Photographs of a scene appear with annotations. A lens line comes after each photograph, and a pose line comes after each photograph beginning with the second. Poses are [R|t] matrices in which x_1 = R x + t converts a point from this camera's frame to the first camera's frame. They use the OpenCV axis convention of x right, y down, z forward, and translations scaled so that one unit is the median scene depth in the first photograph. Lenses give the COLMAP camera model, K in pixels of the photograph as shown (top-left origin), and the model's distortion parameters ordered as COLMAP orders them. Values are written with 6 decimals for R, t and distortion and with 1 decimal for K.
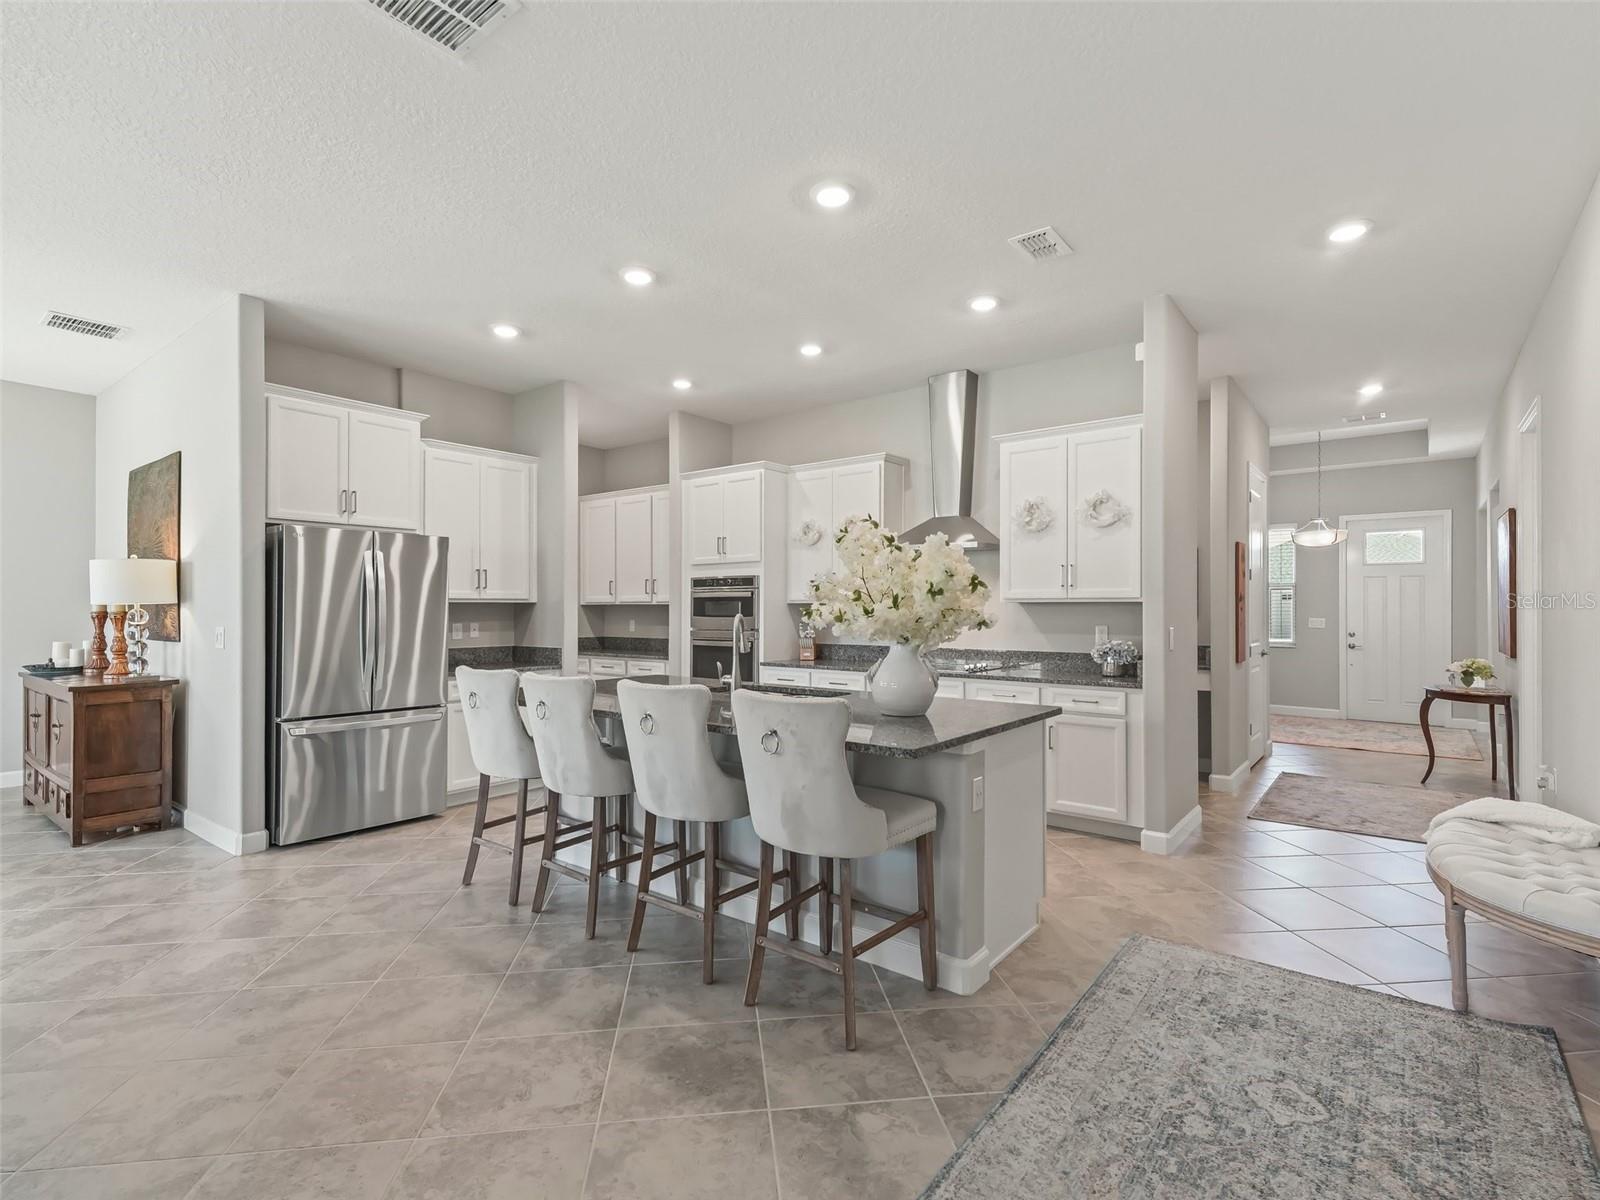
lens RADIAL K [[775.4, 0, 790.2], [0, 775.4, 600.0], [0, 0, 1]] dist [0.024679, -0.003857]
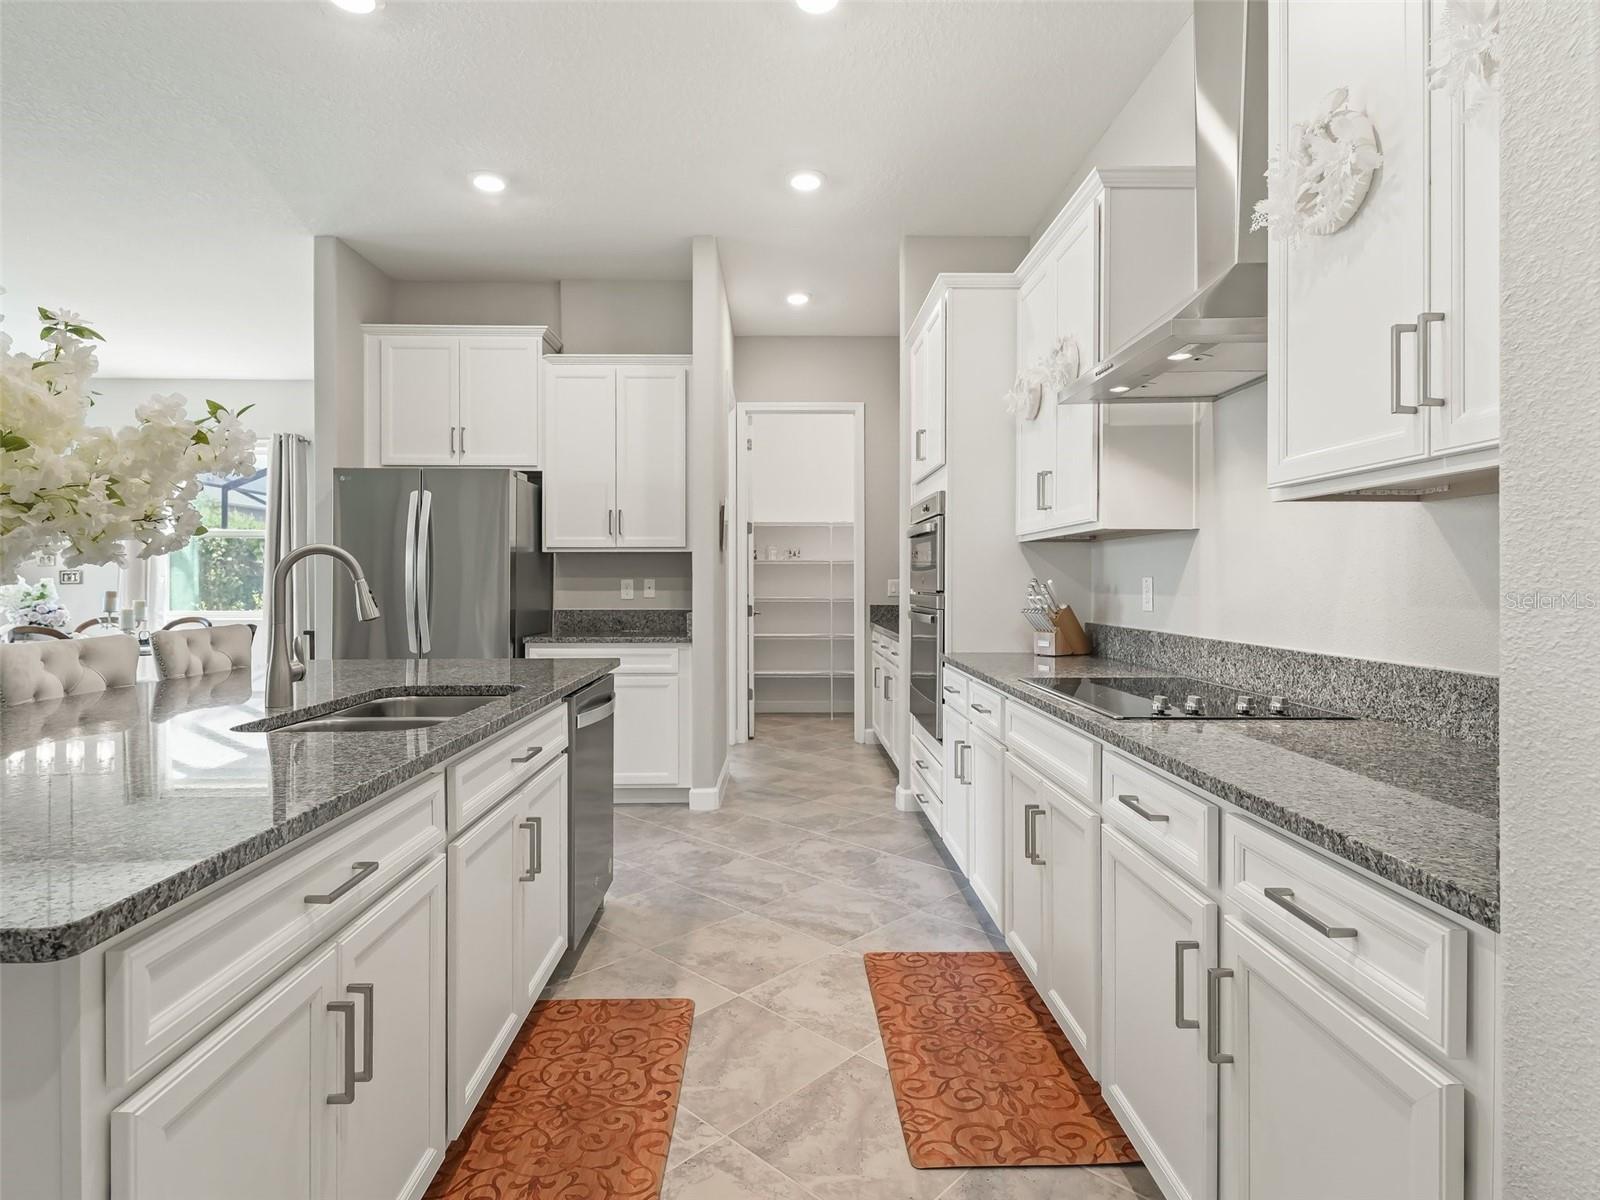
lens RADIAL K [[848.8, 0, 783.8], [0, 848.8, 574.5], [0, 0, 1]] dist [0.018995, -0.006637]
pose [[0.628268, -0.006334, -0.777971, 0.429477], [0.011849, 0.999929, 0.001428, 0.030136], [0.777907, -0.010116, 0.628298, 0.669872]]
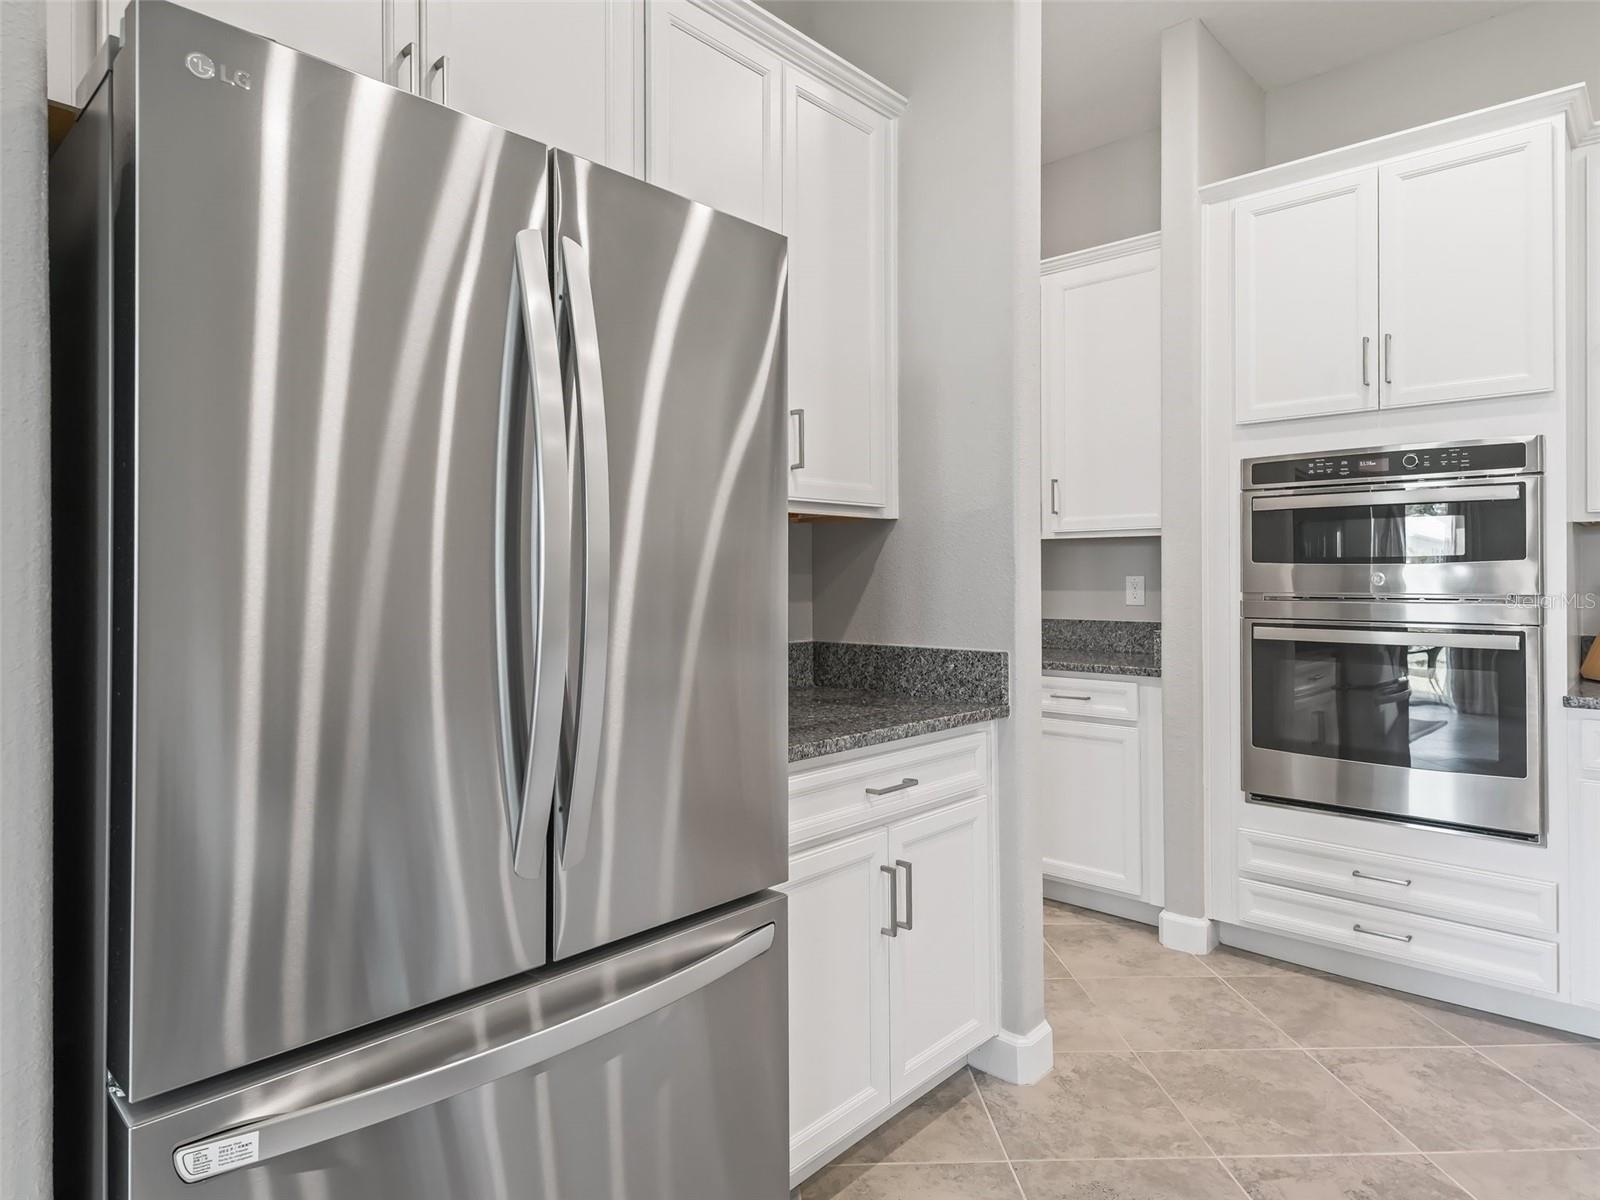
lens RADIAL K [[975.6, 0, 785.5], [0, 975.6, 566.8], [0, 0, 1]] dist [0.028872, -0.001344]
pose [[0.997390, -0.004526, -0.072063, -0.416200], [0.004903, 0.999975, 0.005056, 0.026489], [0.072039, -0.005396, 0.997387, 0.675956]]
